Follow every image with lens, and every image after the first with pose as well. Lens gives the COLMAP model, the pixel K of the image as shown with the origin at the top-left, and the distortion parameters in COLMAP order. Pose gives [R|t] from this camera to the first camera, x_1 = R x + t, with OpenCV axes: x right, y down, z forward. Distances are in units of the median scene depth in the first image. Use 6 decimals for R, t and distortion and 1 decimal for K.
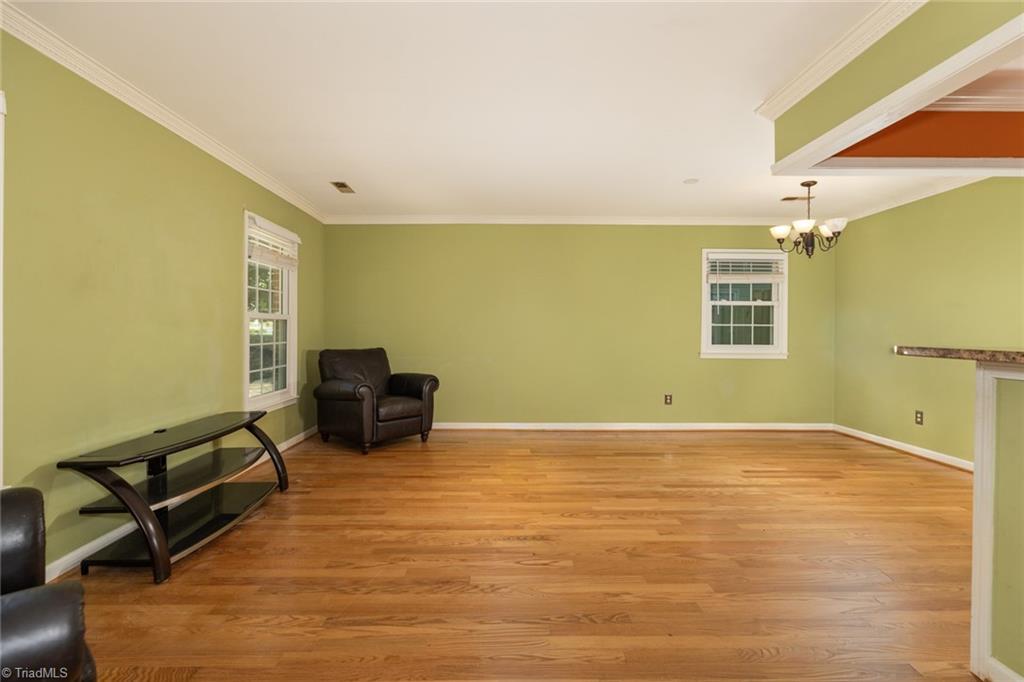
lens RADIAL K [[487.5, 0, 504.8], [0, 487.5, 331.9], [0, 0, 1]] dist [-0.001730, -0.000039]
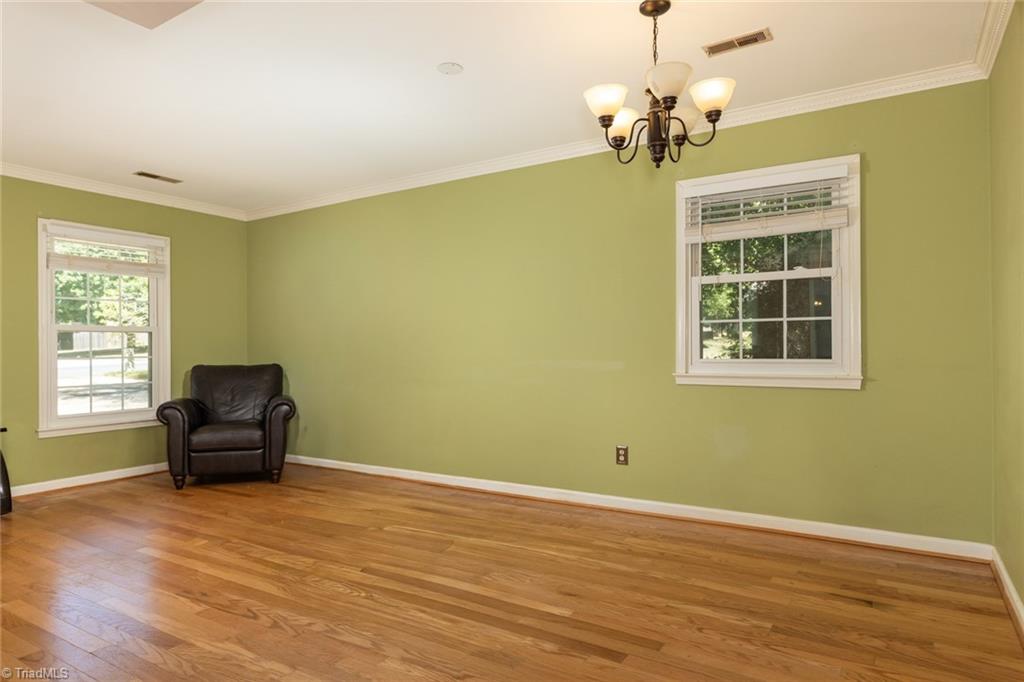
lens RADIAL K [[618.9, 0, 508.4], [0, 618.9, 345.3], [0, 0, 1]] dist [-0.000339, -0.000667]
pose [[0.841889, -0.014984, -0.539443, 0.768672], [0.011592, 0.999886, -0.009683, 0.019631], [0.539526, 0.001898, 0.841967, 0.404444]]
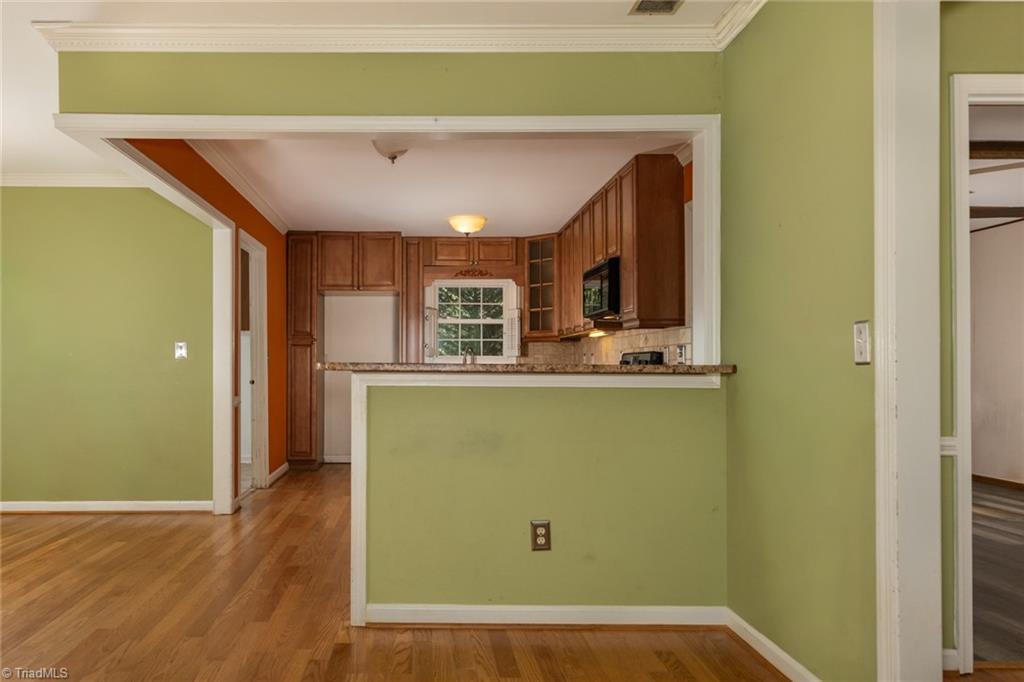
lens RADIAL K [[716.2, 0, 420.1], [0, 716.2, 360.8], [0, 0, 1]] dist [0.005555, 0.001713]
pose [[0.004518, 0.000948, 0.999989, -0.304863], [-0.001255, 0.999999, -0.000942, 0.009882], [-0.999989, -0.001251, 0.004519, 0.292954]]
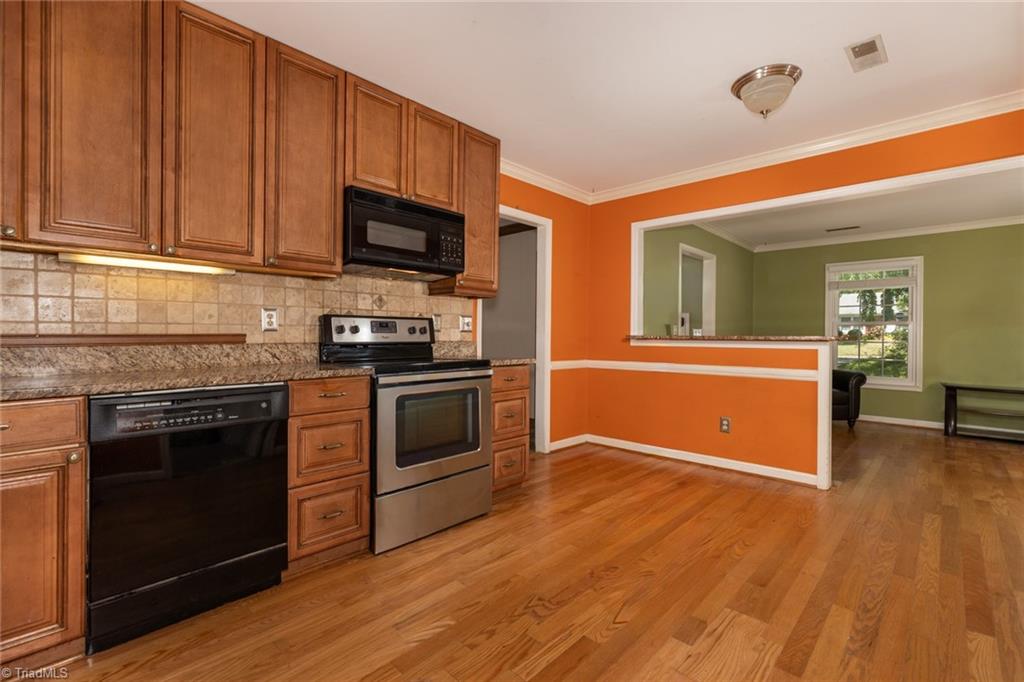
lens RADIAL K [[453.9, 0, 512.1], [0, 453.9, 336.0], [0, 0, 1]] dist [0.000556, 0.000093]
pose [[-0.694757, -0.009688, -0.719179, 1.219197], [-0.013095, 0.999914, -0.000819, 0.019213], [0.719125, 0.008848, -0.694824, 0.496285]]
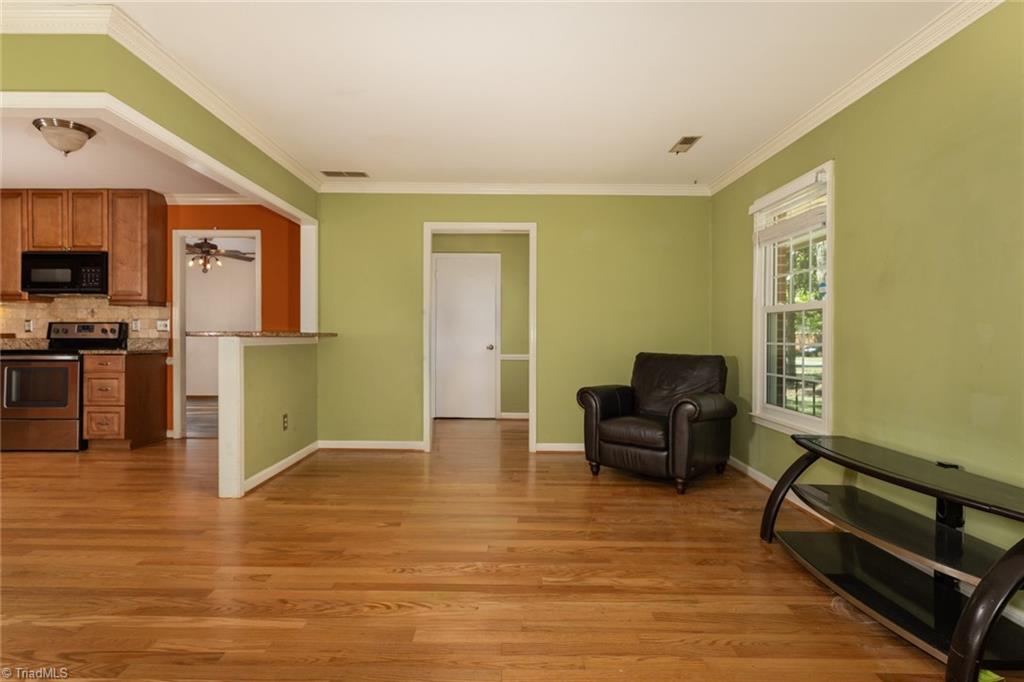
lens RADIAL K [[552.6, 0, 503.6], [0, 552.6, 334.5], [0, 0, 1]] dist [-0.001358, -0.000517]
pose [[-0.999892, -0.009870, 0.010867, -0.040858], [-0.009854, 0.999950, 0.001589, 0.010431], [-0.010882, 0.001482, -0.999940, 1.144290]]
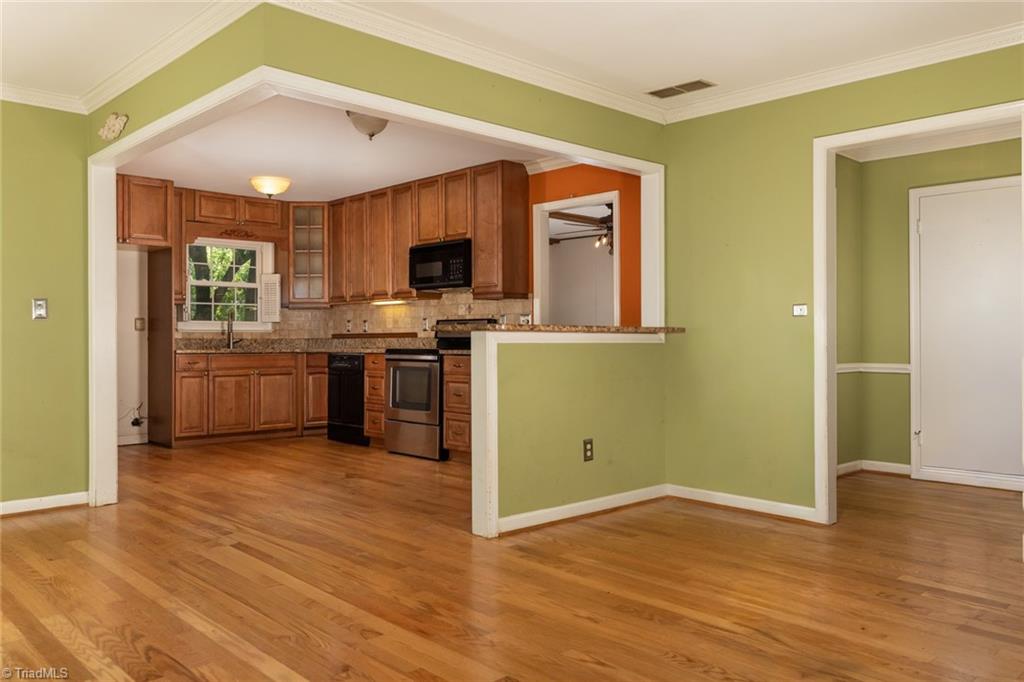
lens RADIAL K [[793.0, 0, 507.2], [0, 793.0, 336.1], [0, 0, 1]] dist [0.004100, 0.002680]
pose [[-0.683593, -0.005075, 0.729846, -0.313110], [-0.002852, 0.999987, 0.004281, 0.020348], [-0.729858, 0.000845, -0.683598, 0.946170]]
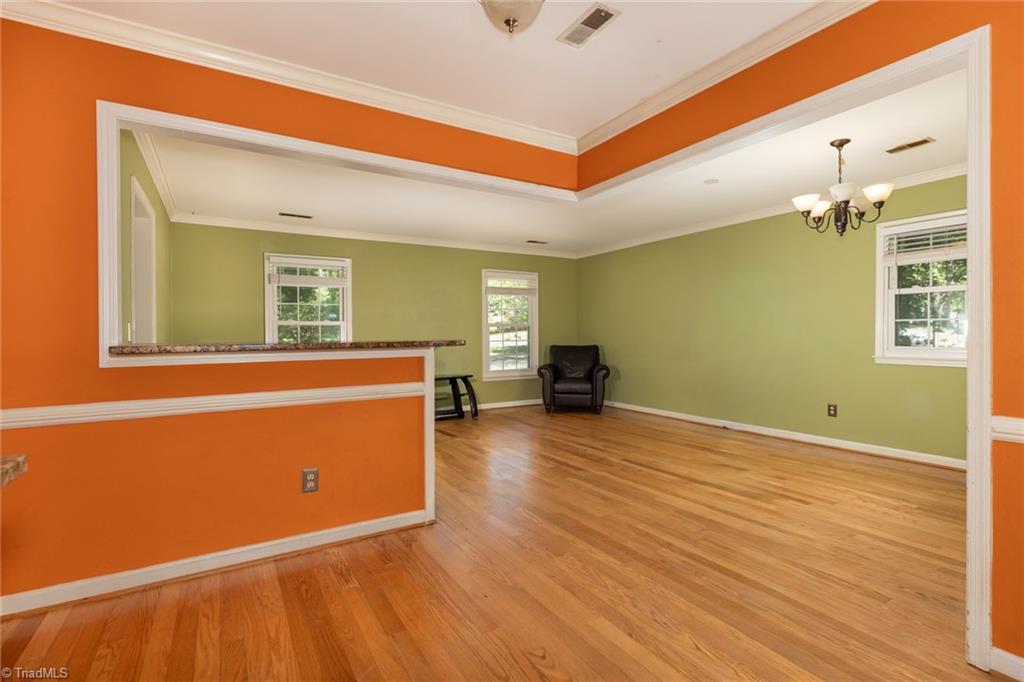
lens RADIAL K [[486.4, 0, 512.7], [0, 486.4, 337.3], [0, 0, 1]] dist [-0.013028, -0.000170]
pose [[0.511046, -0.002115, -0.859551, 0.965990], [0.006606, 0.999977, 0.001467, 0.009010], [0.859528, -0.006428, 0.511048, 0.123629]]
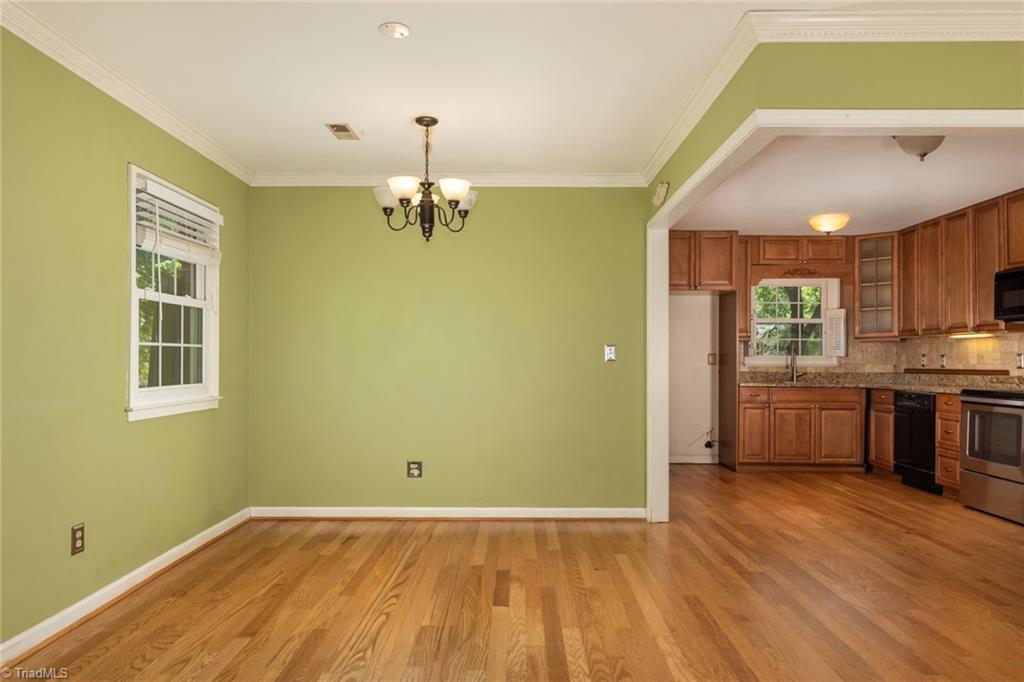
lens RADIAL K [[696.3, 0, 512.6], [0, 696.3, 354.5], [0, 0, 1]] dist [0.014487, 0.000800]
pose [[0.014654, -0.001333, 0.999892, -0.249812], [-0.003029, 0.999994, 0.001377, -0.007414], [-0.999888, -0.003049, 0.014650, 0.823067]]
